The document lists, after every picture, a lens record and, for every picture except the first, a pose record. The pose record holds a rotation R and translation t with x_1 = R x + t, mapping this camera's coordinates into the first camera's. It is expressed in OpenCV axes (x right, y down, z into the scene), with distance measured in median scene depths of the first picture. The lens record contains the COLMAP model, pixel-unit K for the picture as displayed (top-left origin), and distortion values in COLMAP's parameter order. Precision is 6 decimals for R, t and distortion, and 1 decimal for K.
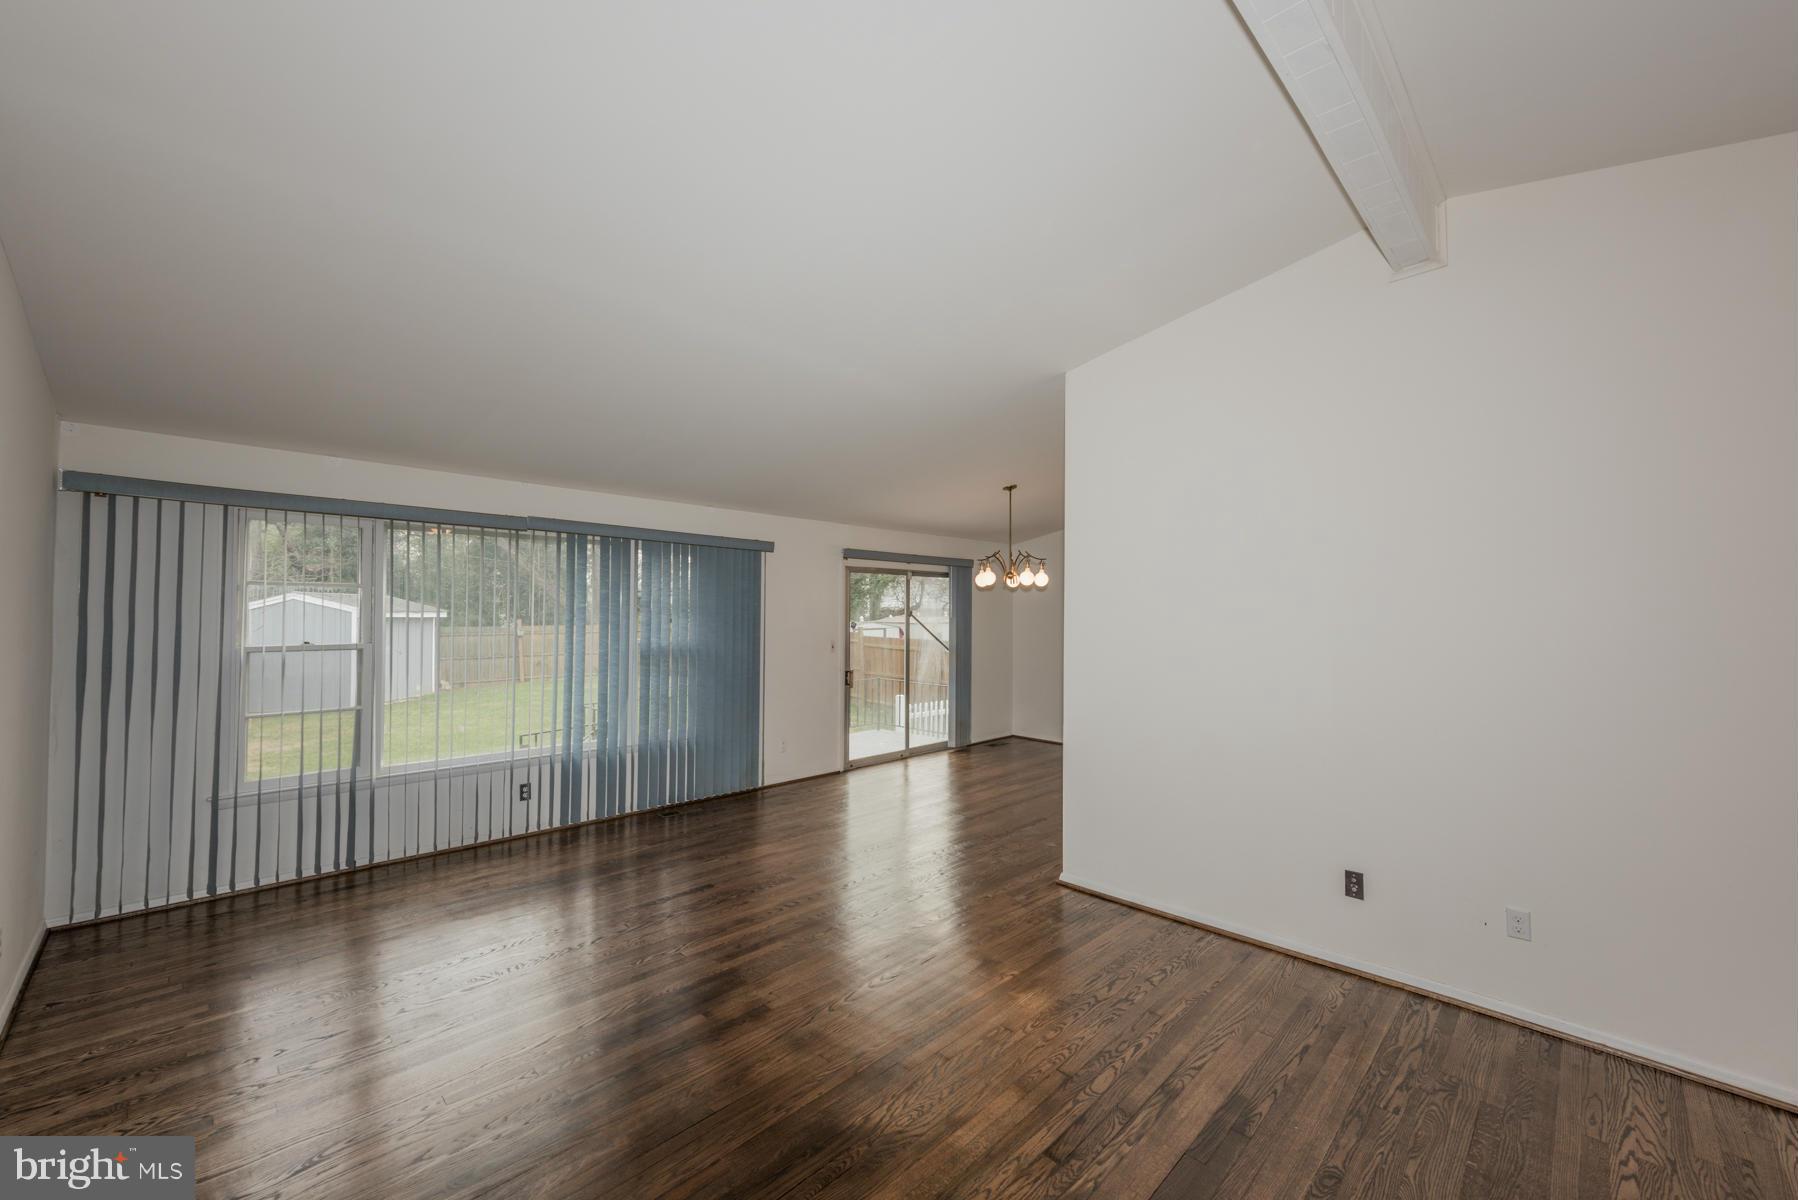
lens RADIAL K [[701.5, 0, 903.9], [0, 701.5, 593.6], [0, 0, 1]] dist [0.006307, -0.000133]
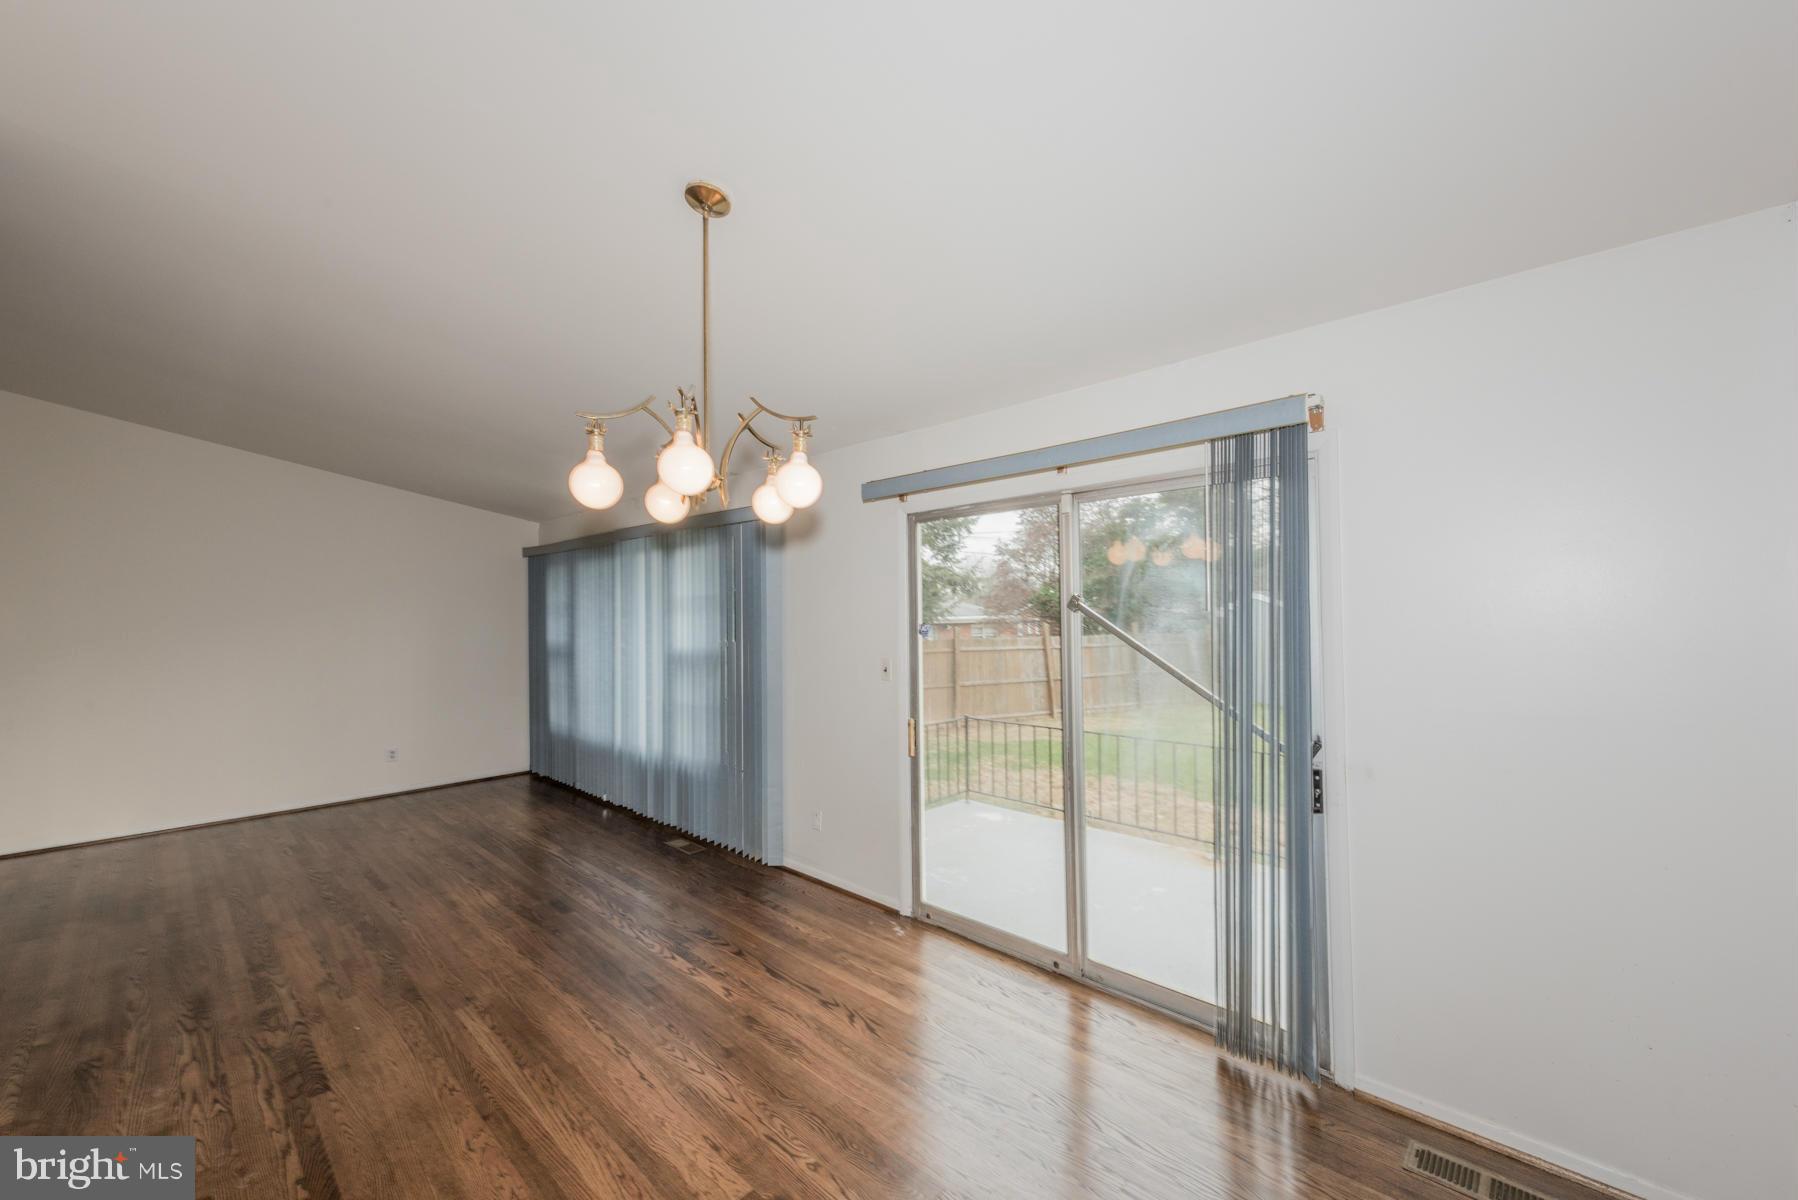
lens RADIAL K [[701.5, 0, 902.8], [0, 701.5, 609.4], [0, 0, 1]] dist [0.006307, -0.000133]
pose [[0.019486, -0.015322, -0.999693, 0.444238], [0.041381, 0.999038, -0.014505, 0.038817], [0.998953, -0.041086, 0.020102, 1.034079]]
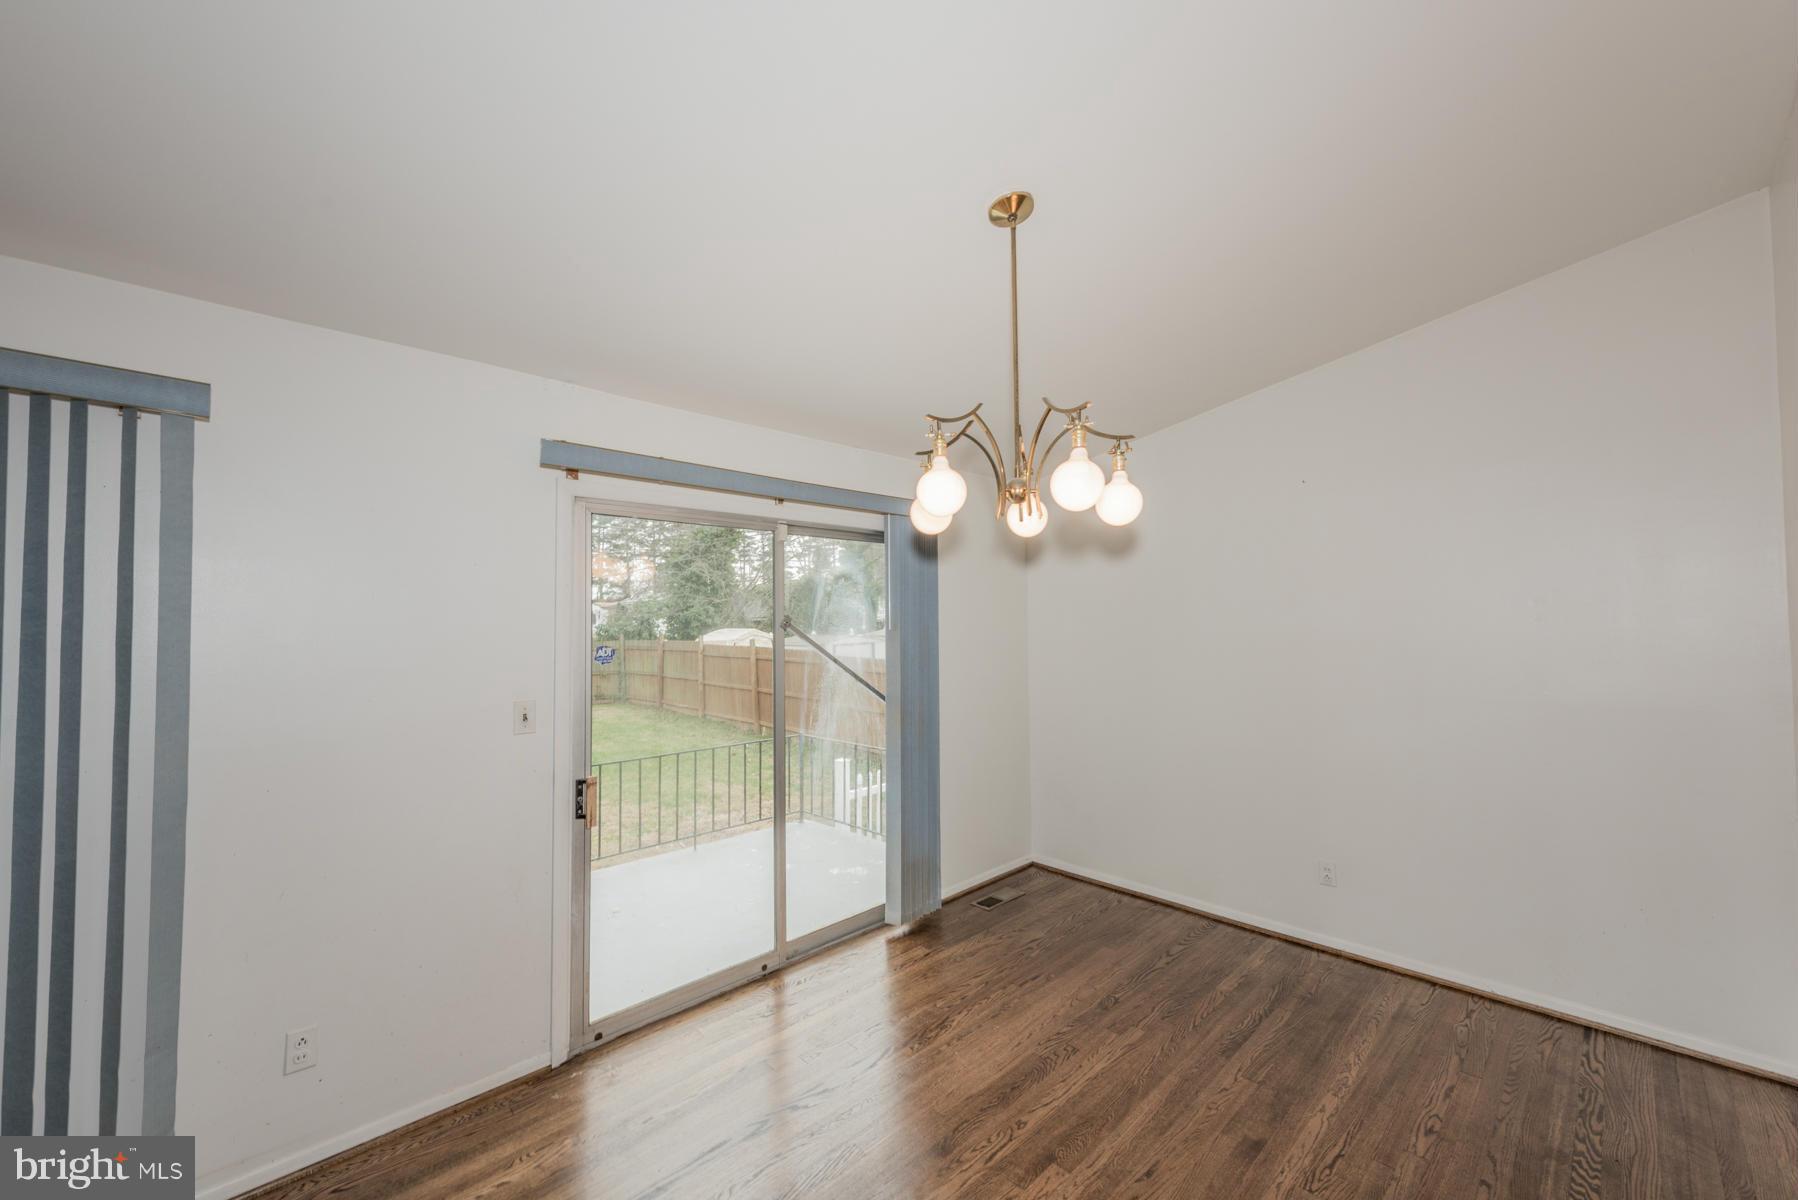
lens RADIAL K [[701.5, 0, 904.1], [0, 701.5, 601.1], [0, 0, 1]] dist [0.006307, -0.000133]
pose [[0.999714, -0.019811, -0.013387, 0.100302], [0.019731, 0.999787, -0.006091, 0.023033], [0.013505, 0.005825, 0.999892, 0.663320]]
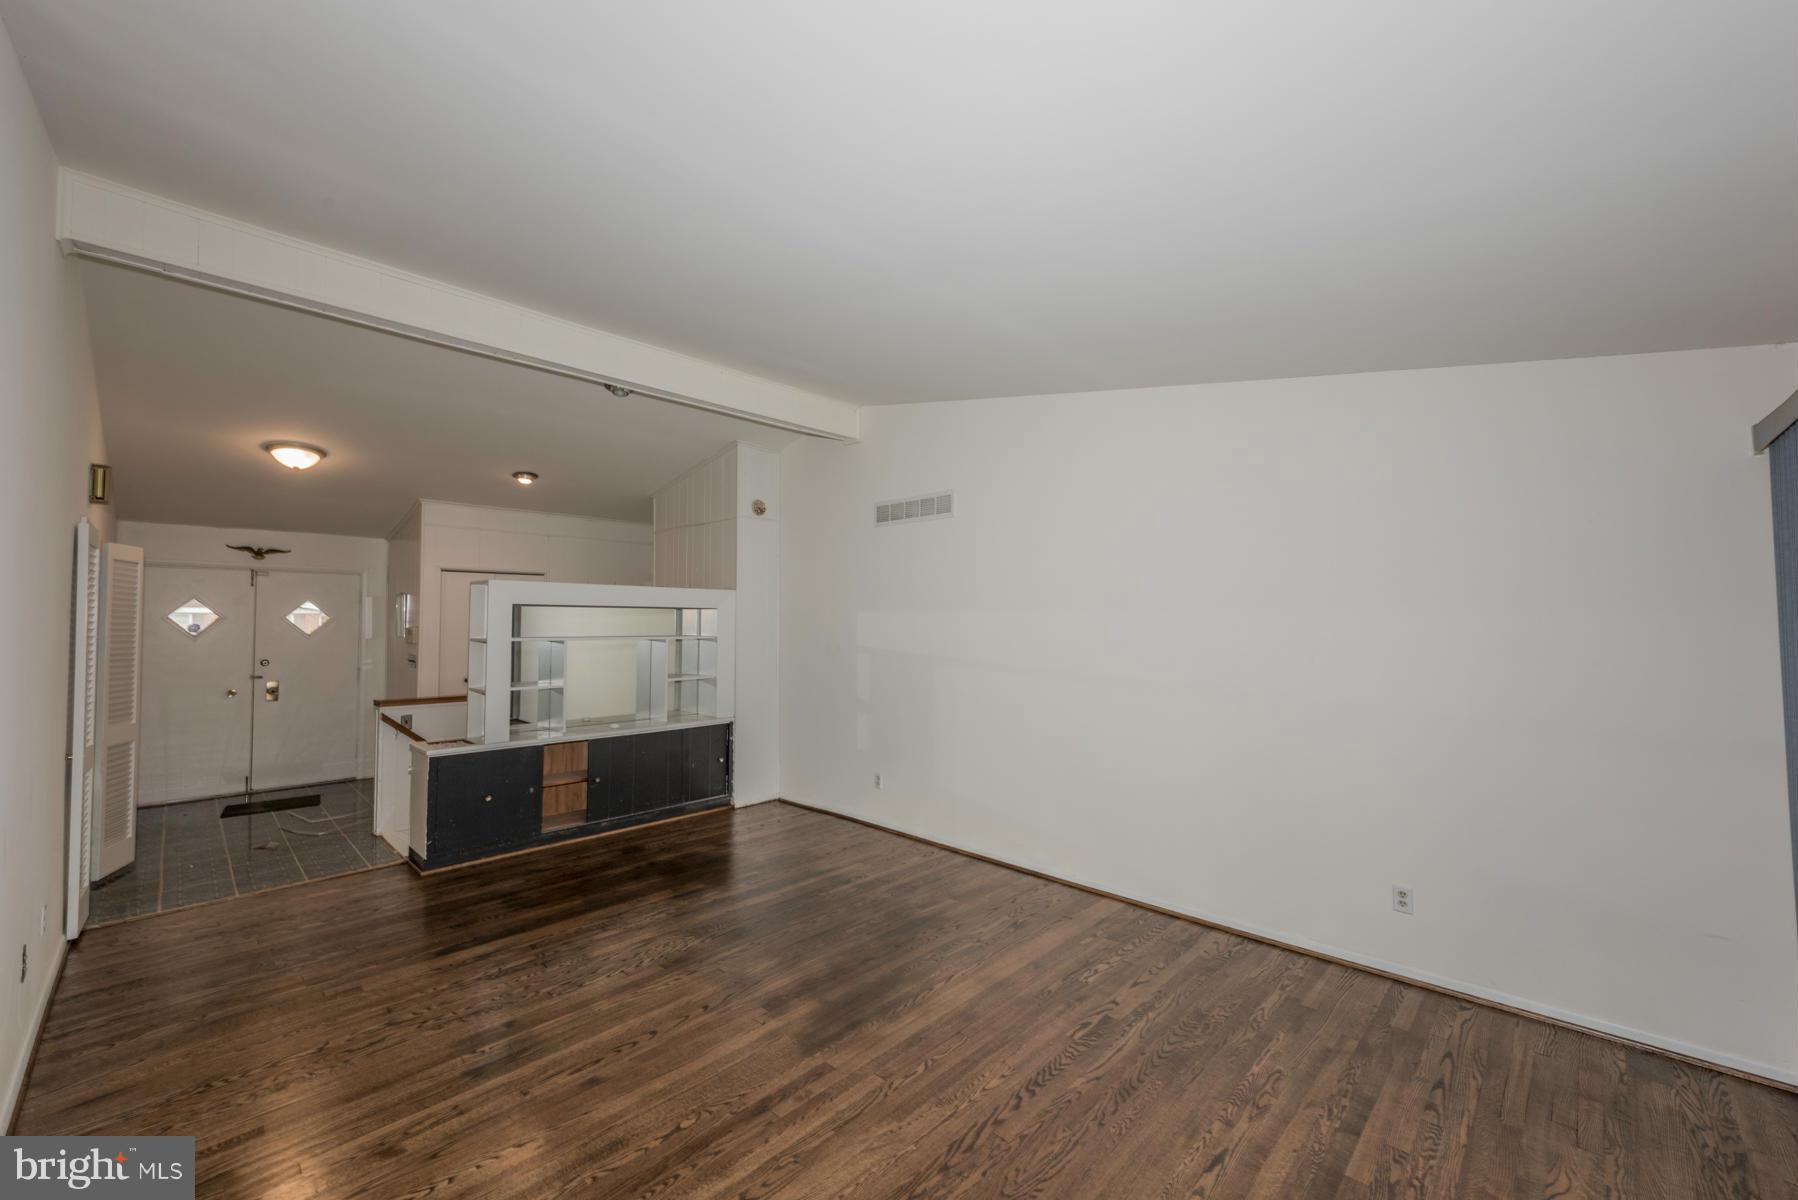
lens RADIAL K [[701.5, 0, 903.6], [0, 701.5, 606.4], [0, 0, 1]] dist [0.006307, -0.000133]
pose [[-0.999897, -0.009388, -0.010876, -0.155759], [-0.008733, 0.998235, -0.058734, 0.024591], [0.011408, -0.058633, -0.998214, 0.848658]]
